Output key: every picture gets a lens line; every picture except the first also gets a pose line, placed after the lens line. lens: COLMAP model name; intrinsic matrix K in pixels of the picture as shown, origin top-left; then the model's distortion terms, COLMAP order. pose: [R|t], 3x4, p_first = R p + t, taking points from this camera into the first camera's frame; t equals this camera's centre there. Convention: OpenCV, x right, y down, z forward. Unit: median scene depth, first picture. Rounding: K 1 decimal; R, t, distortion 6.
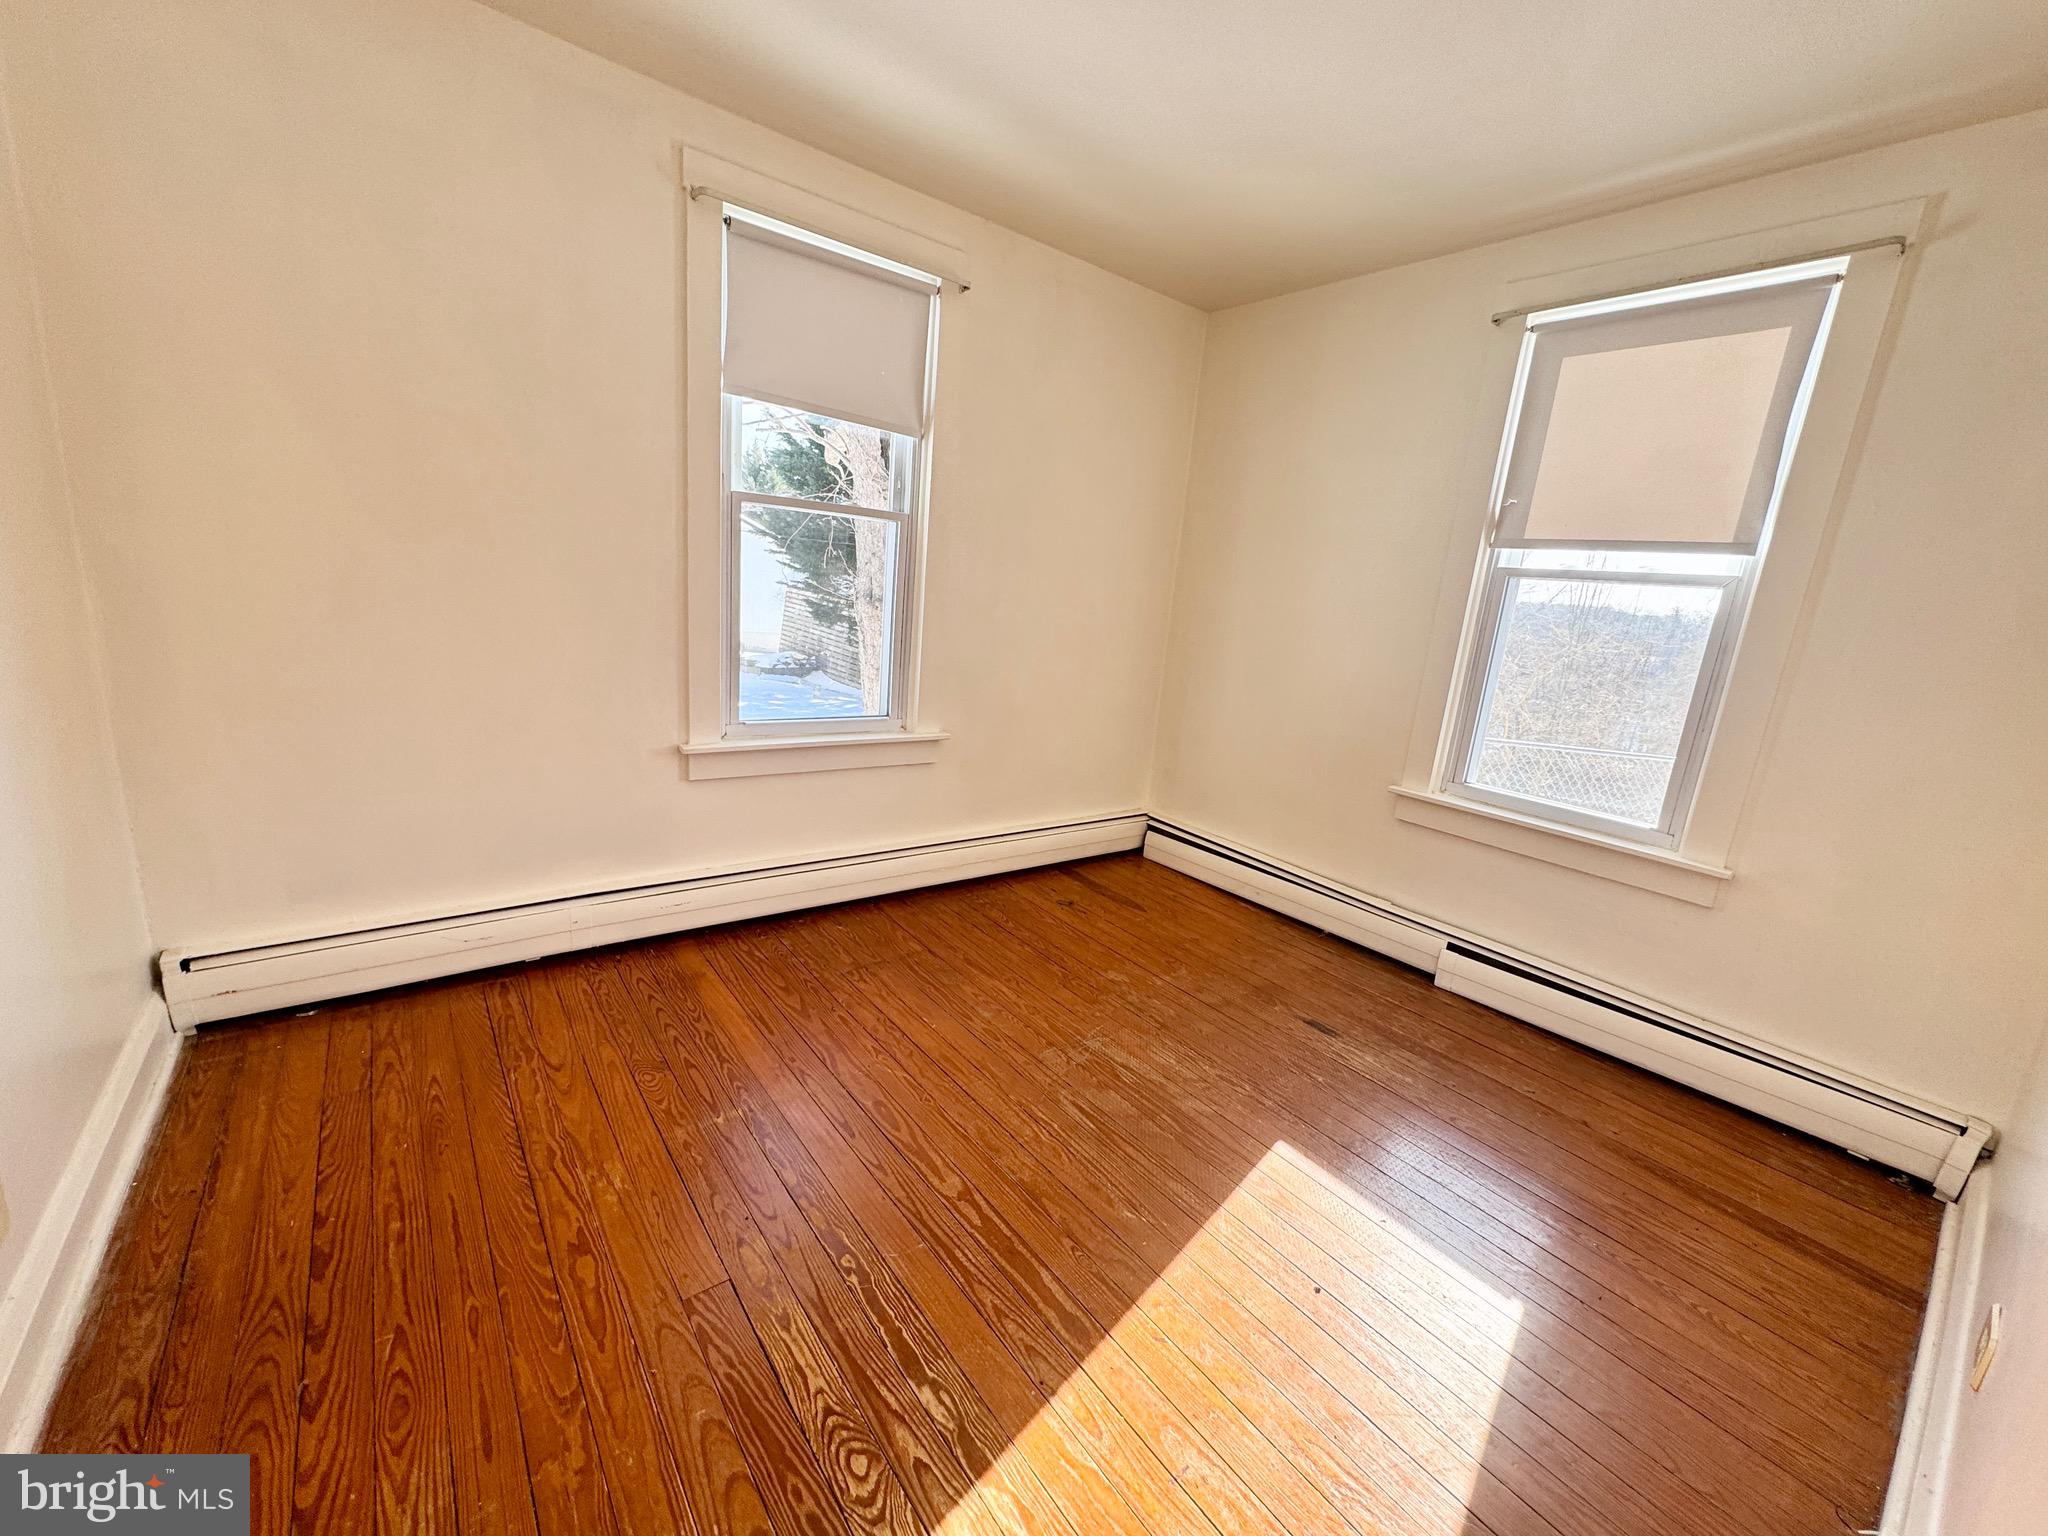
lens RADIAL K [[811.0, 0, 1023.4], [0, 811.0, 770.2], [0, 0, 1]] dist [-0.000073, 0.000325]
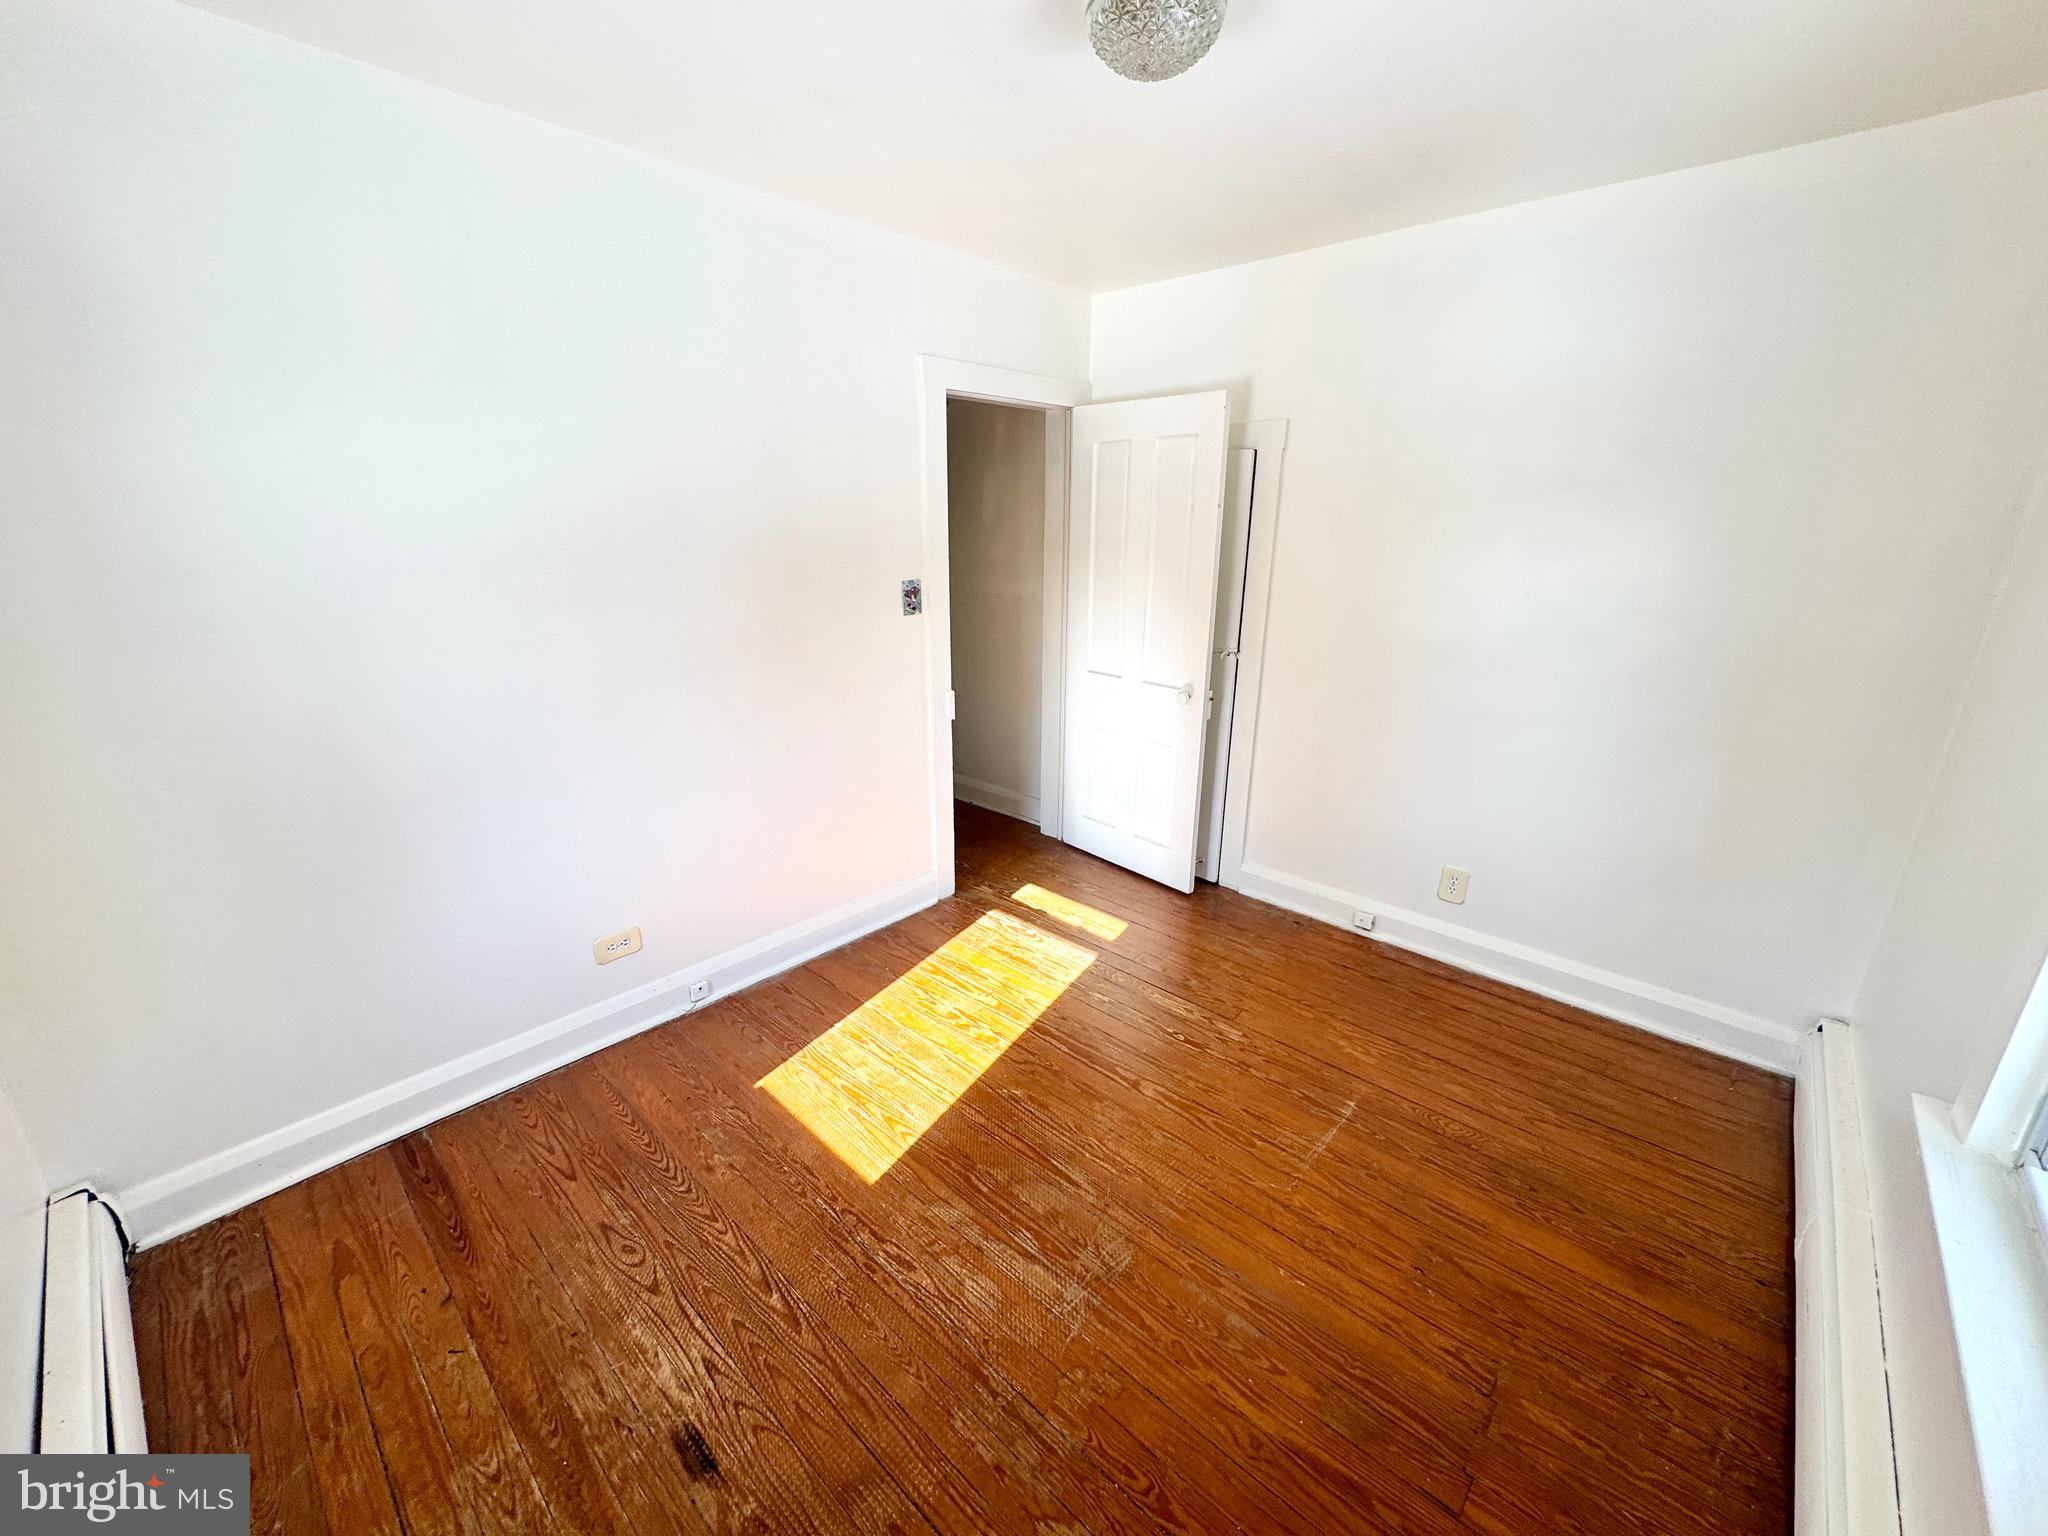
lens RADIAL K [[811.0, 0, 1023.4], [0, 811.0, 770.2], [0, 0, 1]] dist [-0.000073, 0.000325]
pose [[-0.981574, -0.039805, -0.186893, 0.316980], [-0.128340, 0.861958, 0.490466, -0.474229], [0.141571, 0.505414, -0.851184, 1.514659]]
